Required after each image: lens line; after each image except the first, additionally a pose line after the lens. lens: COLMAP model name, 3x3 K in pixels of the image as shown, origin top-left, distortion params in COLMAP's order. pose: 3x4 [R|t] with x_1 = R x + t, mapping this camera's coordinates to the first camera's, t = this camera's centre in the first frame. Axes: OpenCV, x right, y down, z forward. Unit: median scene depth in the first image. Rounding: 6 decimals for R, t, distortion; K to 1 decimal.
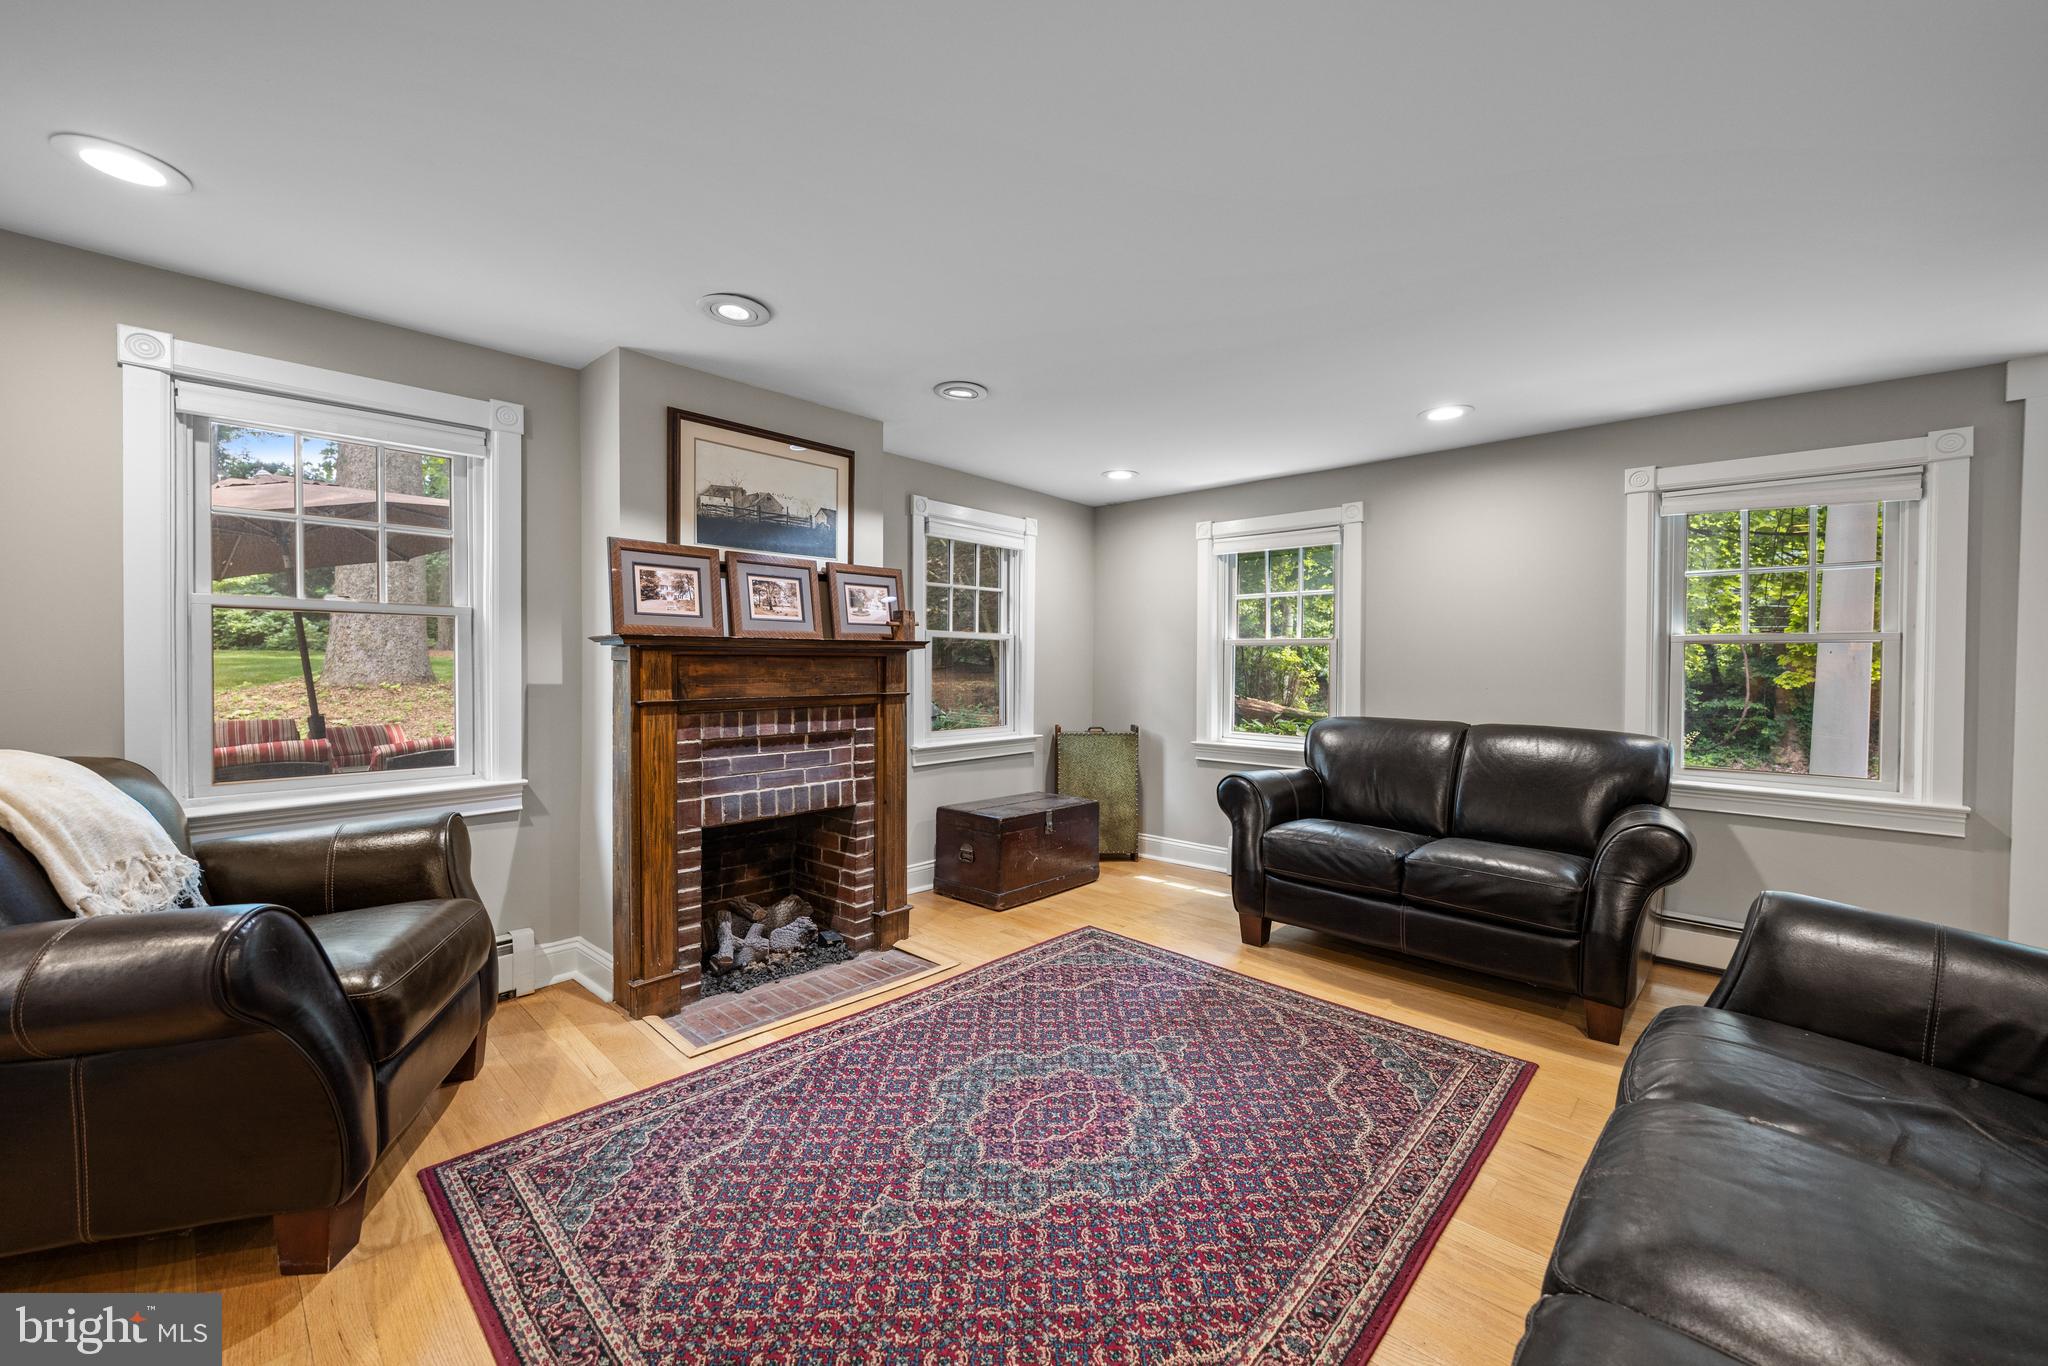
lens RADIAL K [[794.0, 0, 1003.7], [0, 794.0, 679.6], [0, 0, 1]] dist [0.004470, -0.001159]
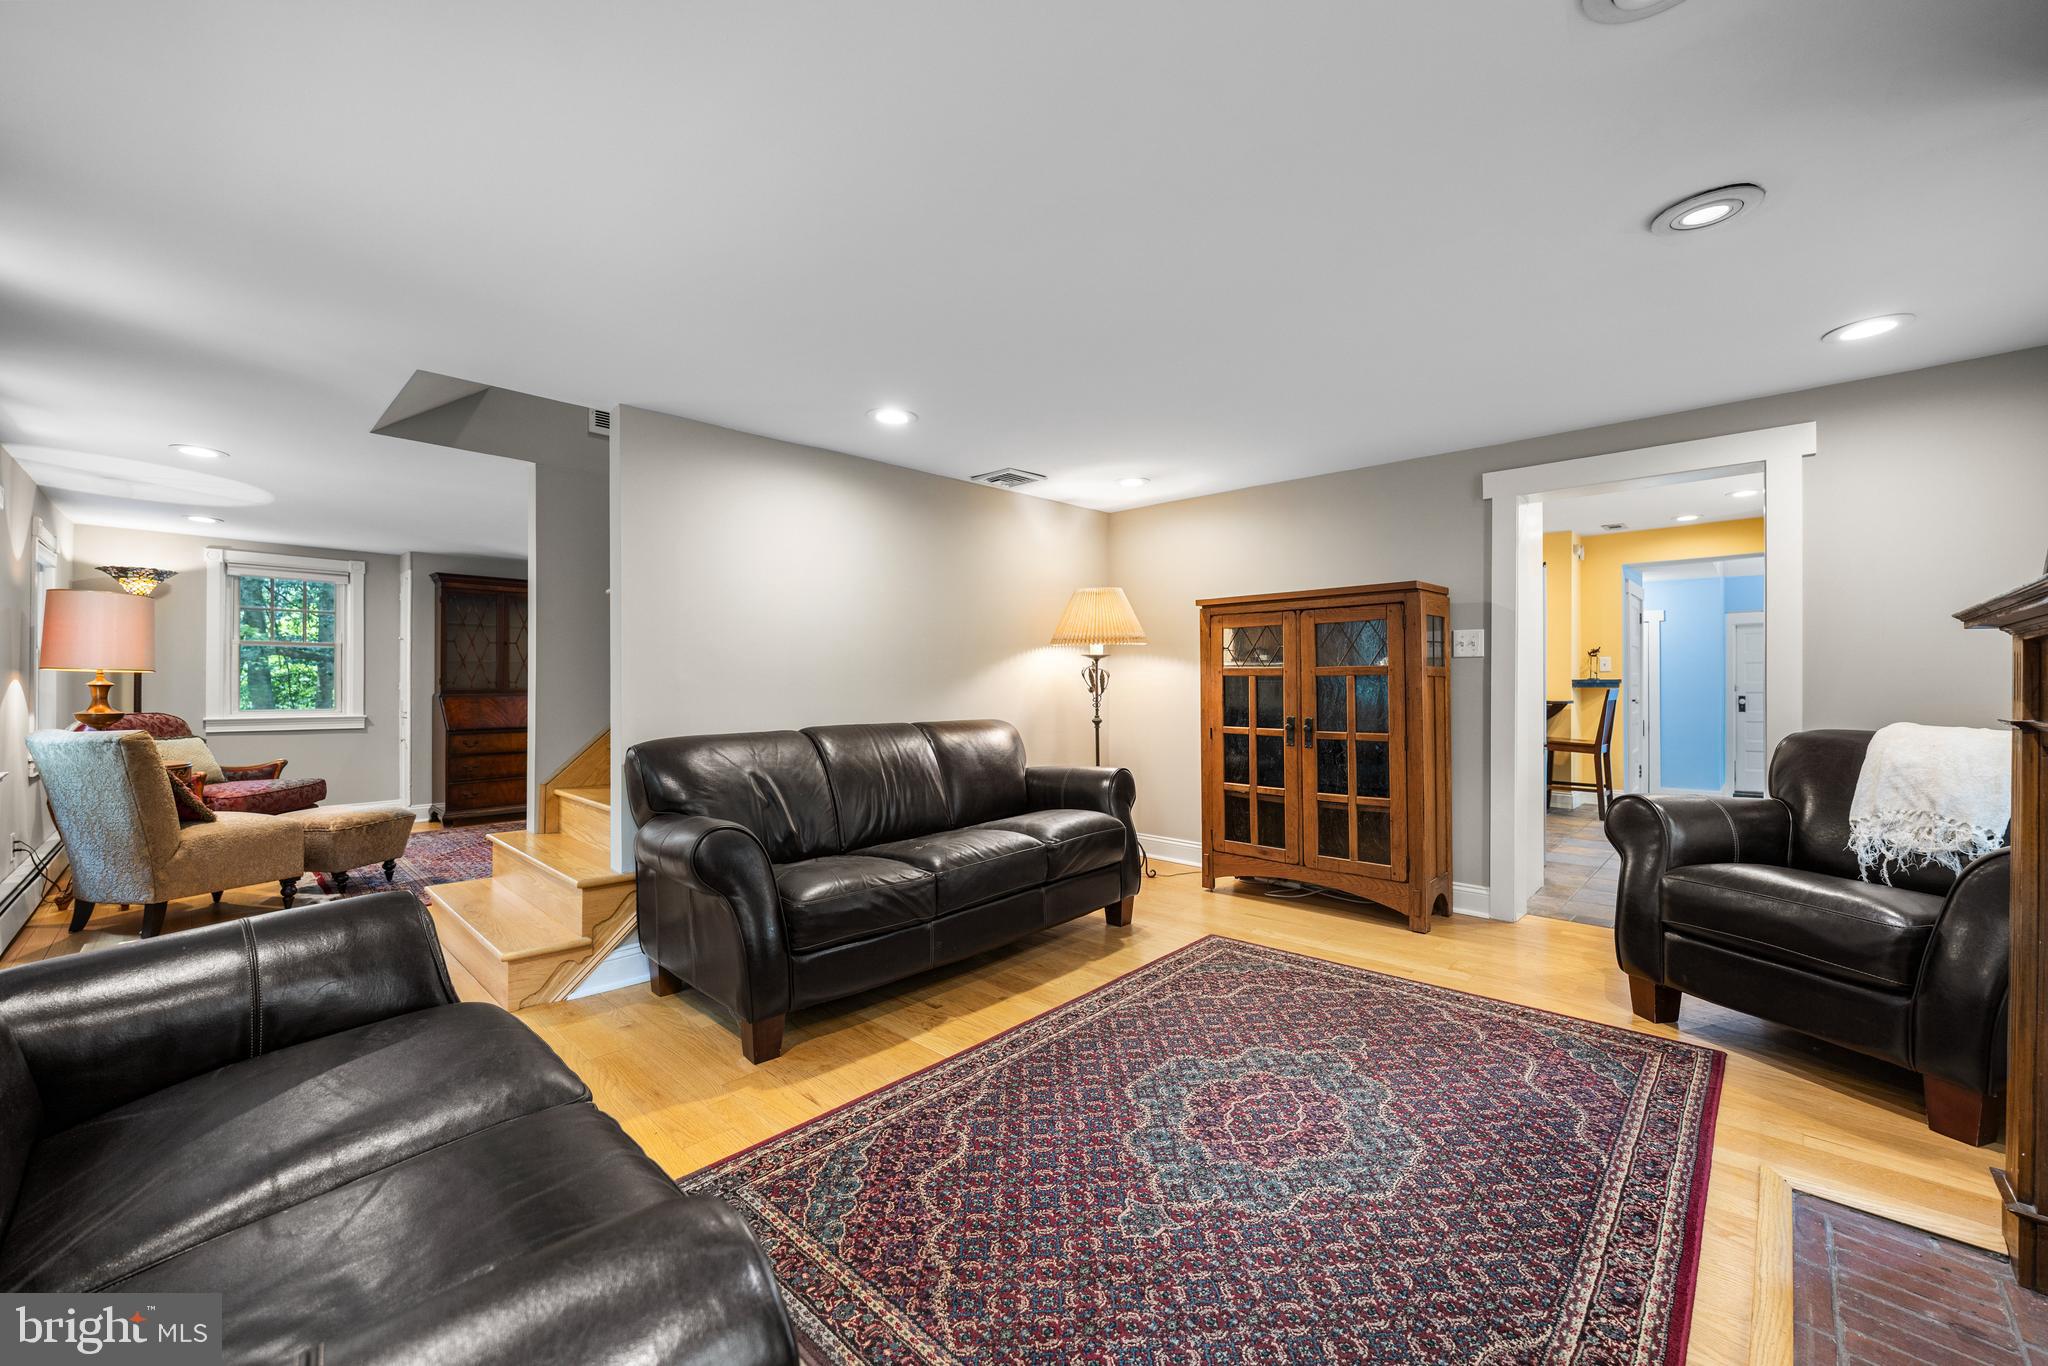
lens RADIAL K [[794.0, 0, 1009.1], [0, 794.0, 682.8], [0, 0, 1]] dist [0.004470, -0.001159]
pose [[-0.999977, -0.006781, 0.000764, 0.280123], [-0.006760, 0.999678, 0.024454, -0.009368], [-0.000929, 0.024448, -0.999701, 1.431676]]
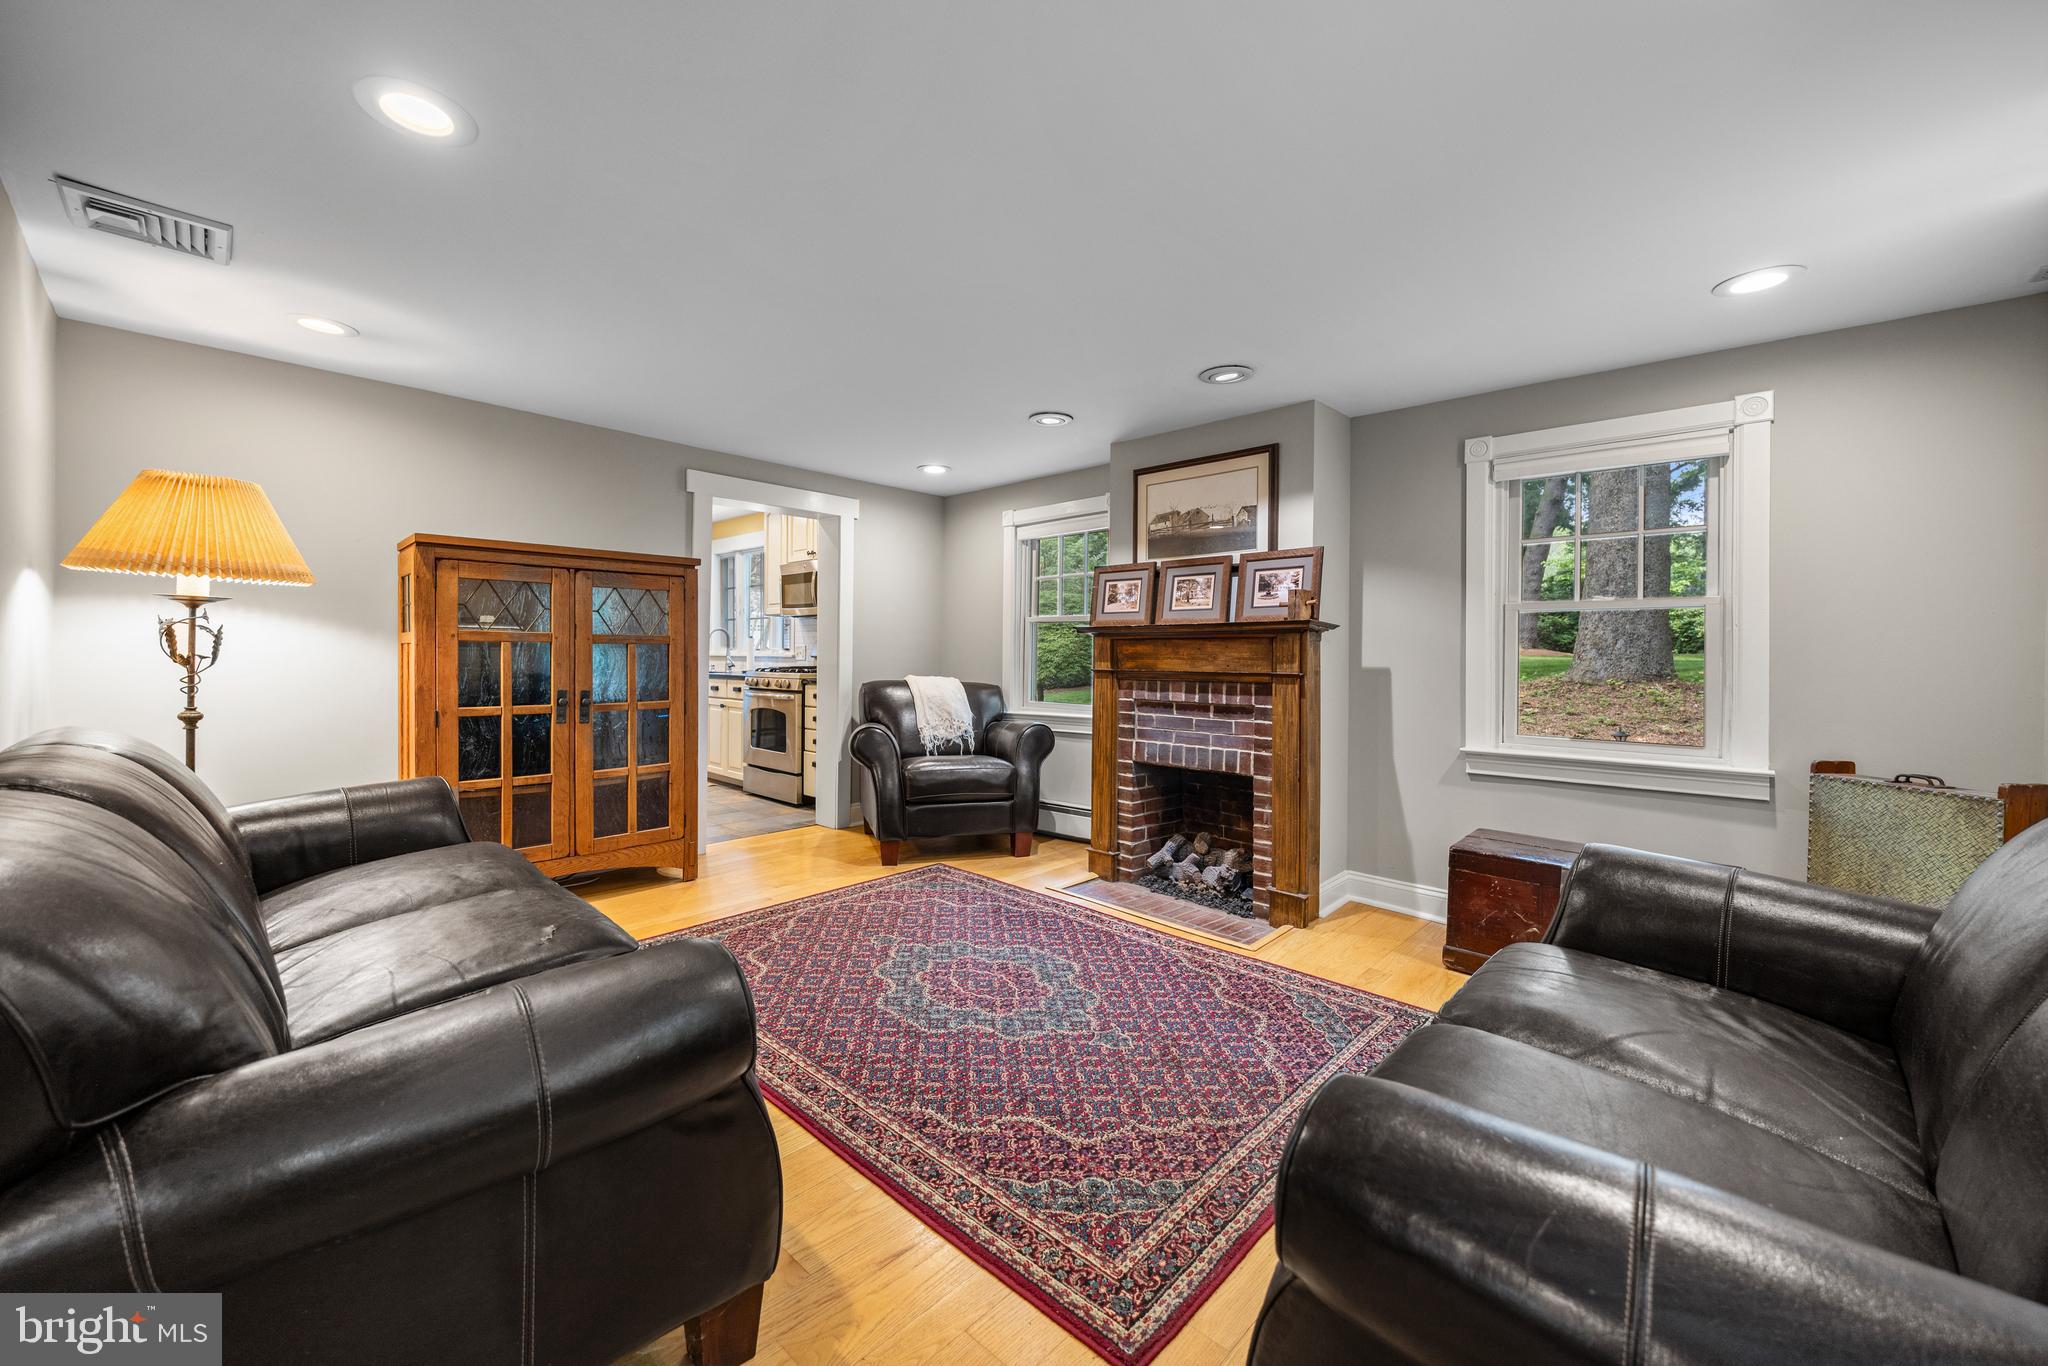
lens RADIAL K [[794.0, 0, 1016.9], [0, 794.0, 664.7], [0, 0, 1]] dist [0.004470, -0.001159]
pose [[-0.000583, 0.004665, -0.999989, 0.984894], [-0.031370, 0.999497, 0.004681, 0.013982], [0.999508, 0.031373, -0.000436, 0.753146]]
